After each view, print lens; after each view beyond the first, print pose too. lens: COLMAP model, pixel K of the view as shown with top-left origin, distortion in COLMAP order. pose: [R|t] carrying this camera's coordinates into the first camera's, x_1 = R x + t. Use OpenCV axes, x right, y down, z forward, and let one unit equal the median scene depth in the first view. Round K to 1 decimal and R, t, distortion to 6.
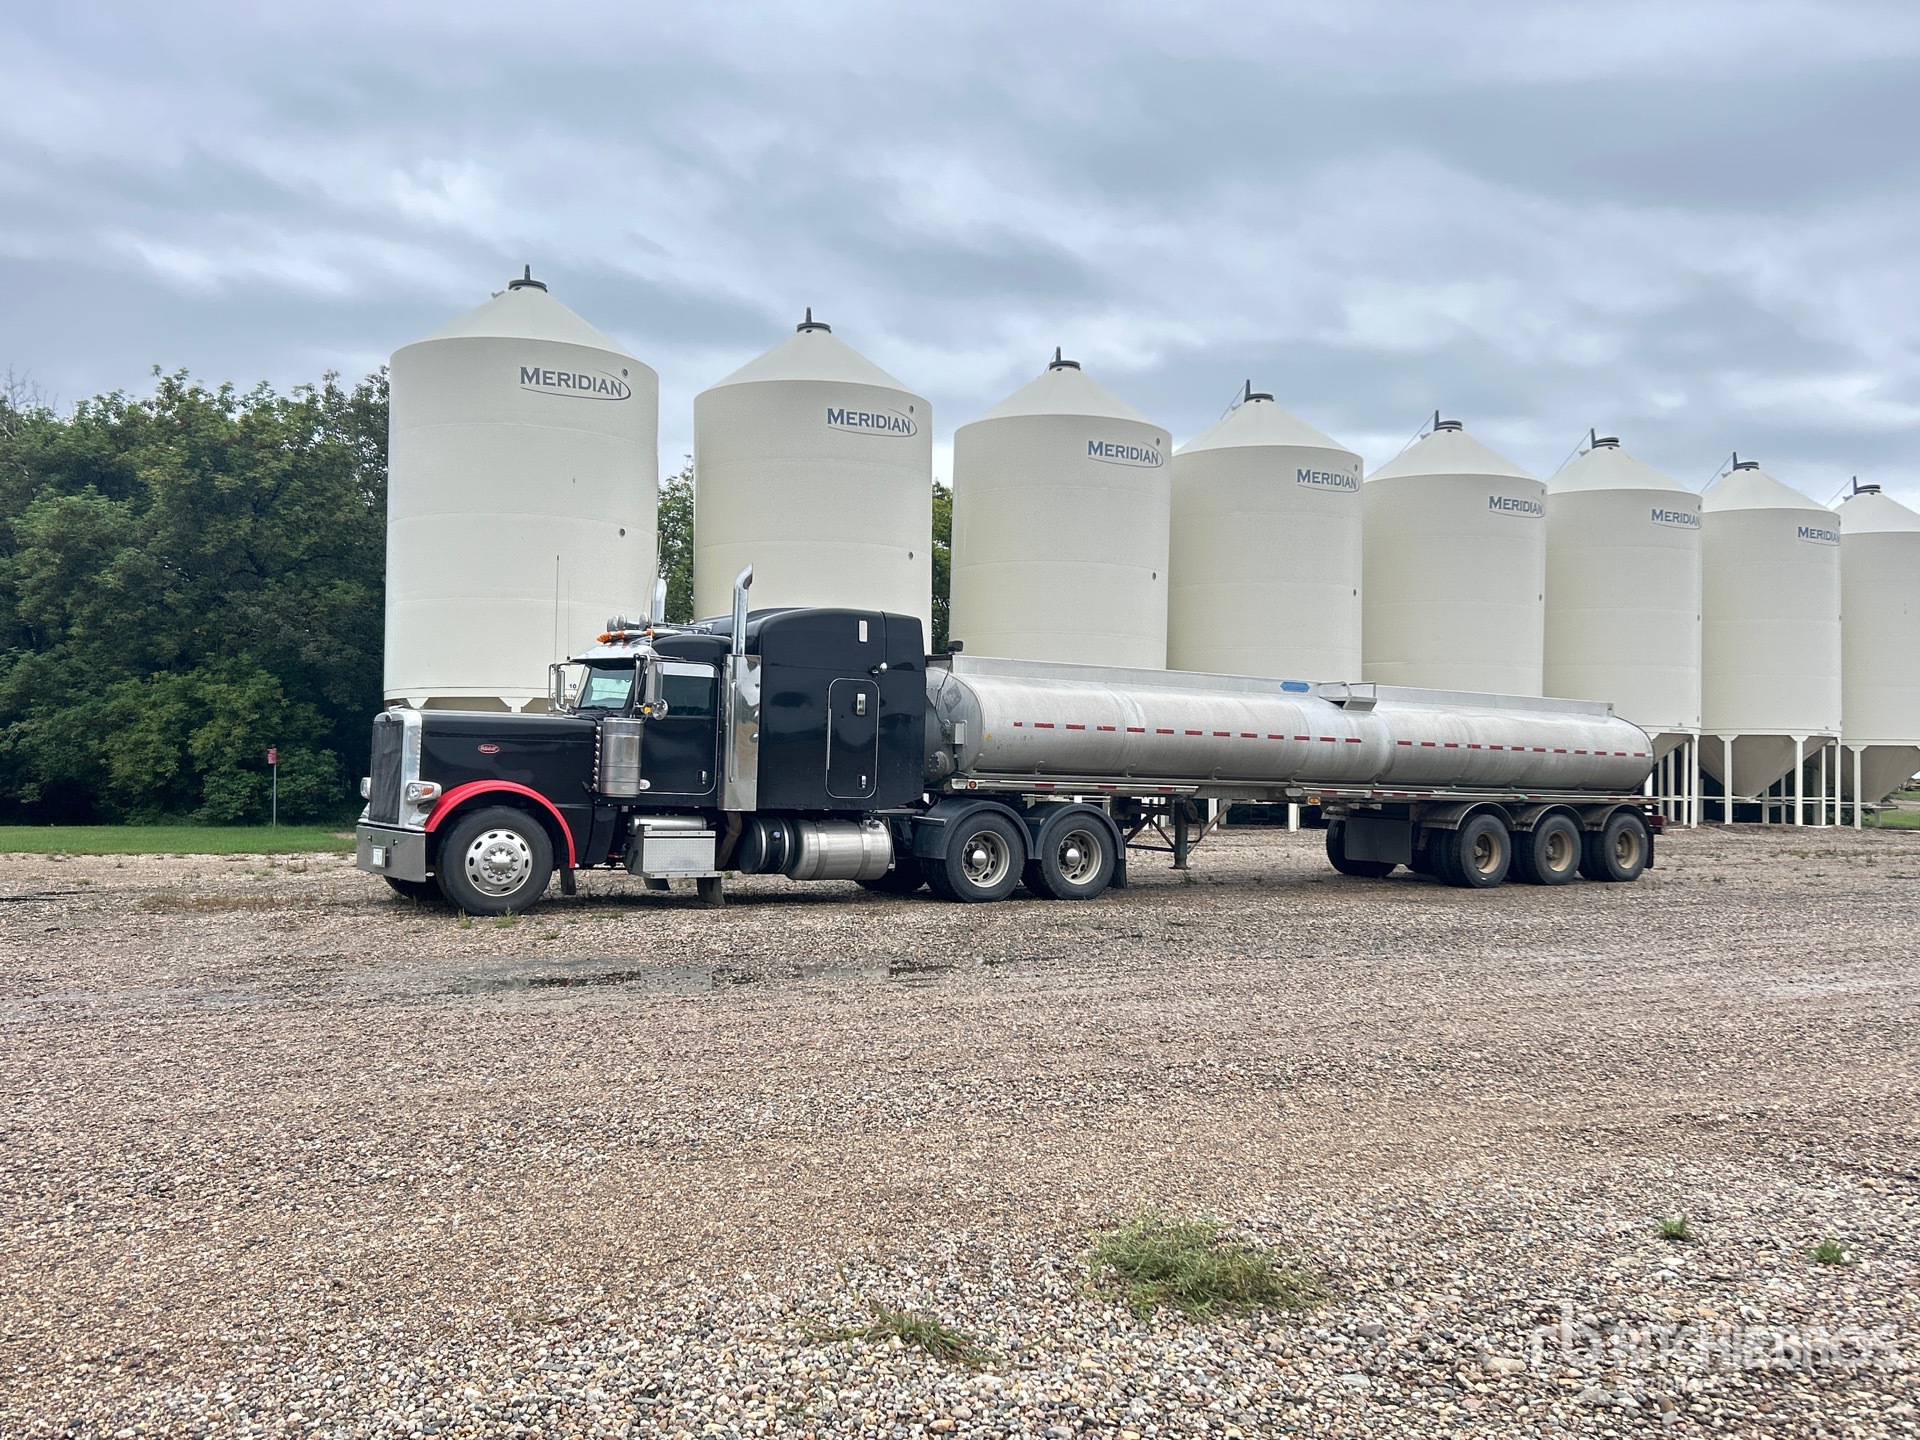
lens RADIAL K [[1534.3, 0, 967.0], [0, 1534.3, 724.2], [0, 0, 1]] dist [0.026513, -0.014927]
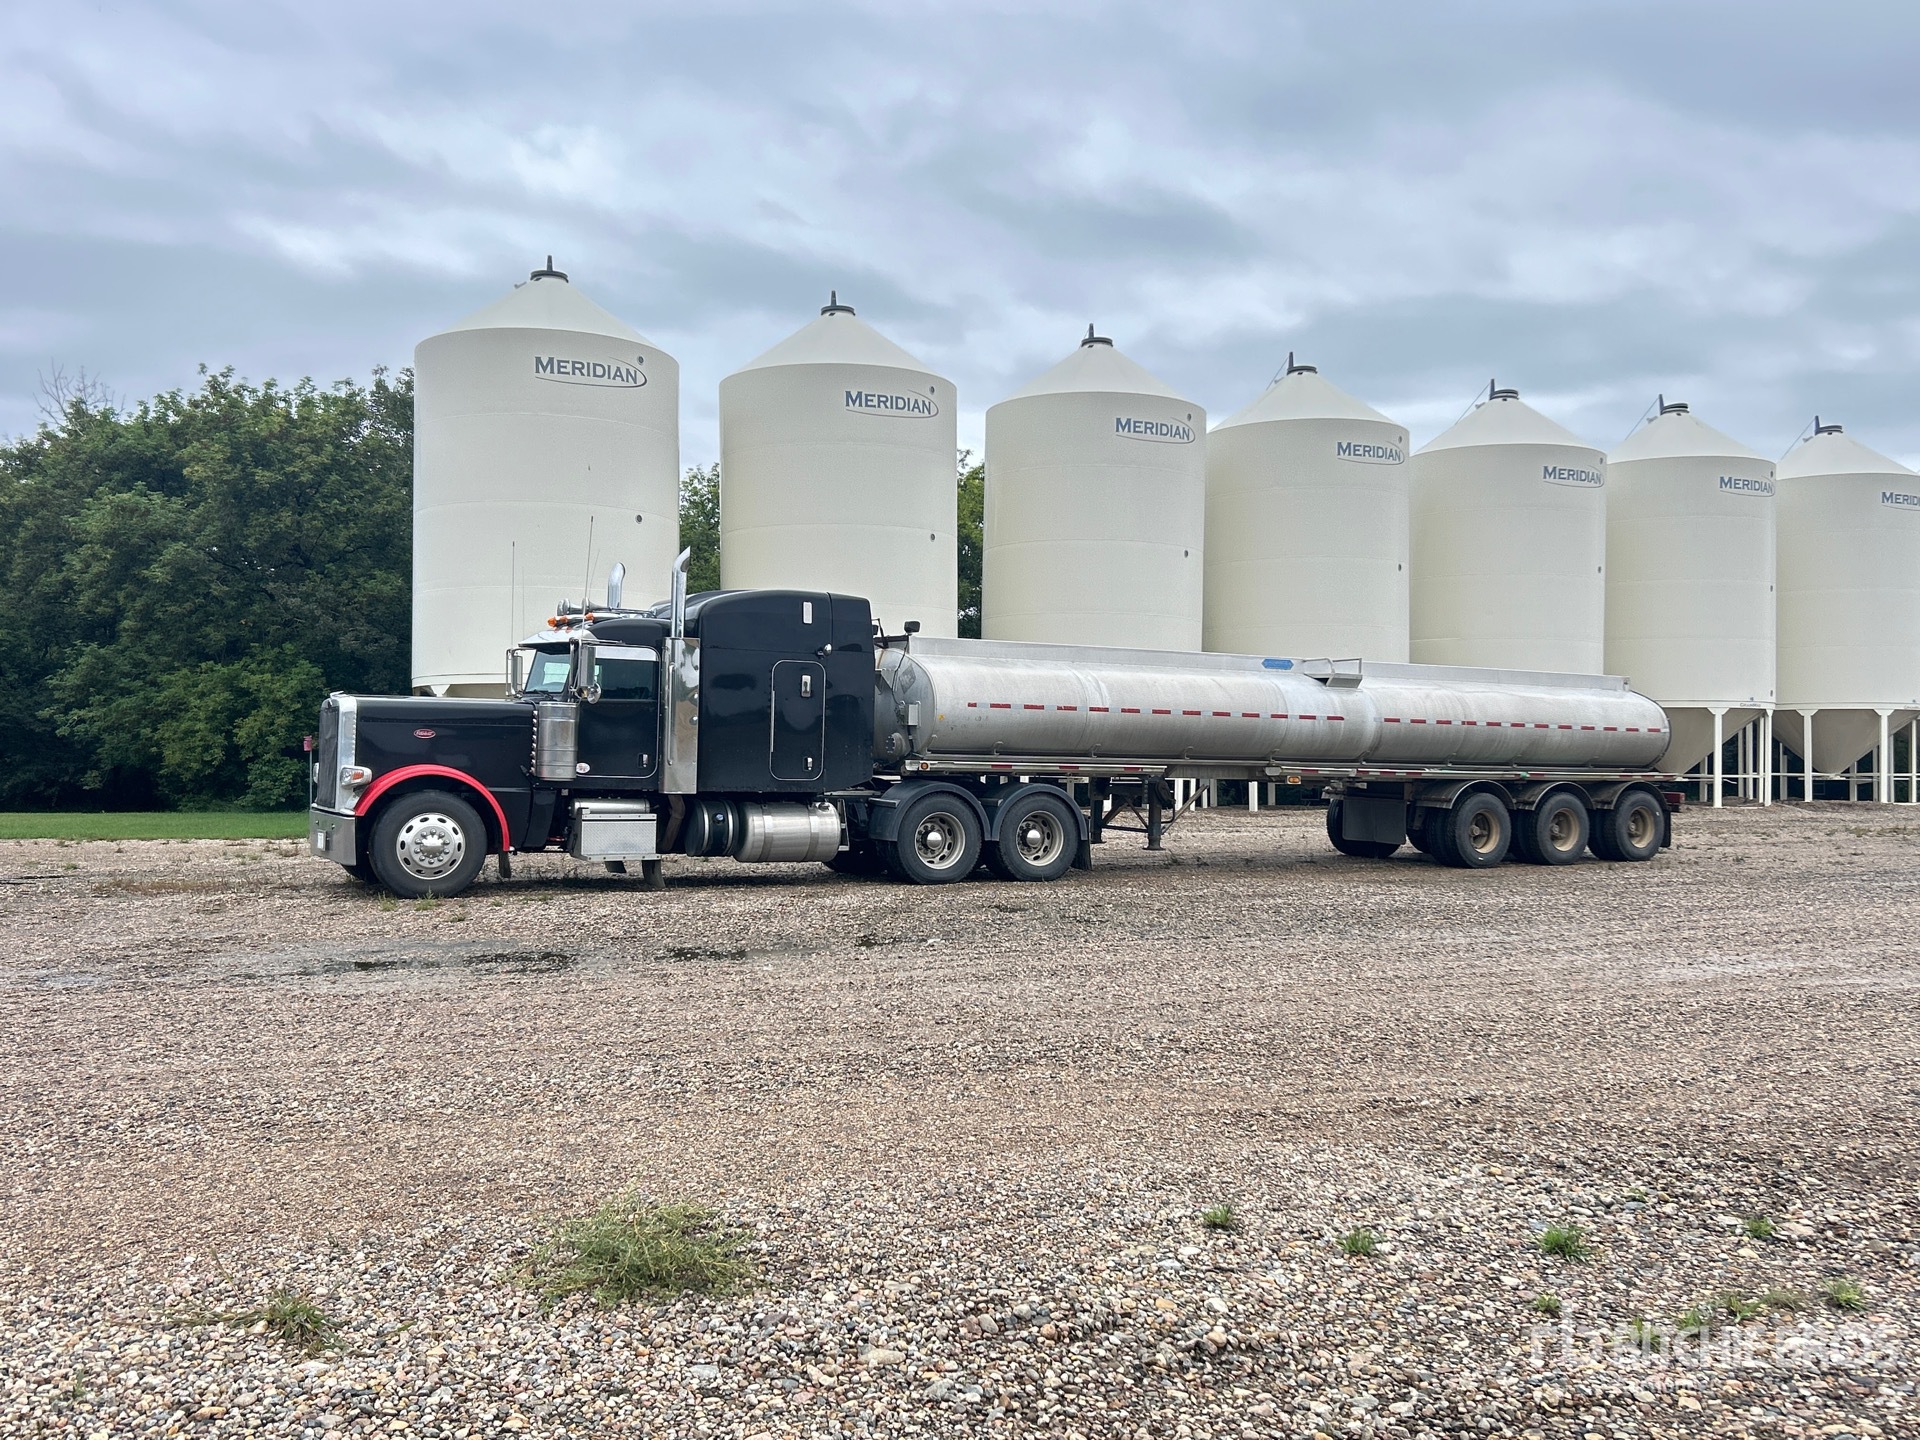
lens RADIAL K [[1536.6, 0, 977.2], [0, 1536.6, 720.6], [0, 0, 1]] dist [0.022600, -0.005766]
pose [[0.997994, -0.009263, -0.062626, 0.095244], [0.009813, 0.999916, 0.008482, 0.001880], [0.062542, -0.009080, 0.998001, 0.008886]]
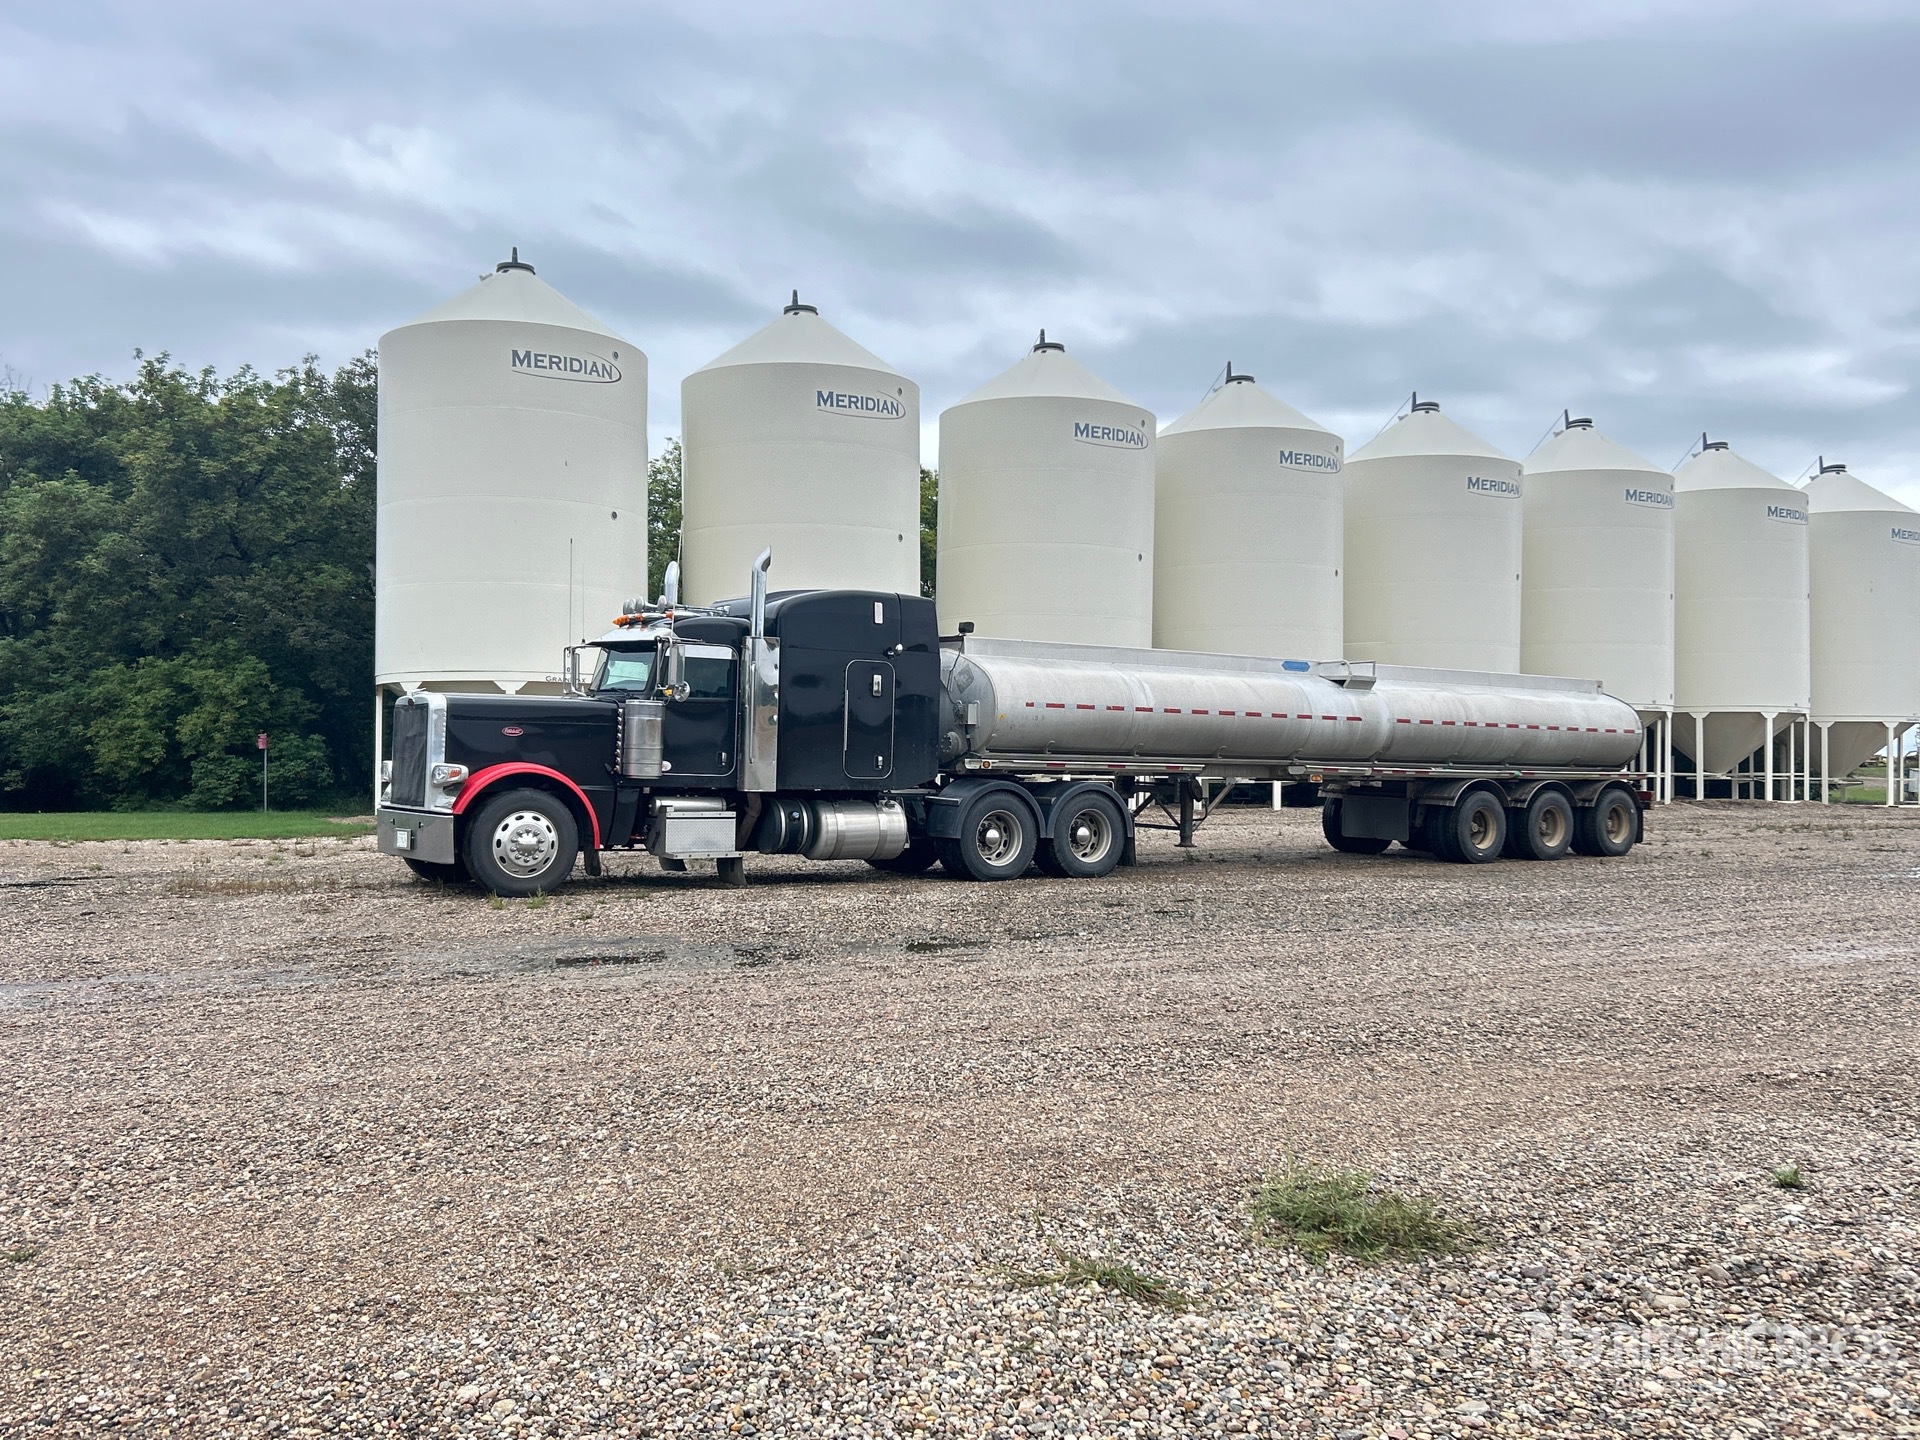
lens RADIAL K [[1534.0, 0, 960.0], [0, 1534.0, 720.0], [0, 0, 1]] dist [0.024968, -0.009938]
pose [[0.999801, -0.005895, 0.019055, -0.031022], [0.005729, 0.999945, 0.008791, 0.001146], [-0.019106, -0.008680, 0.999780, -0.008400]]
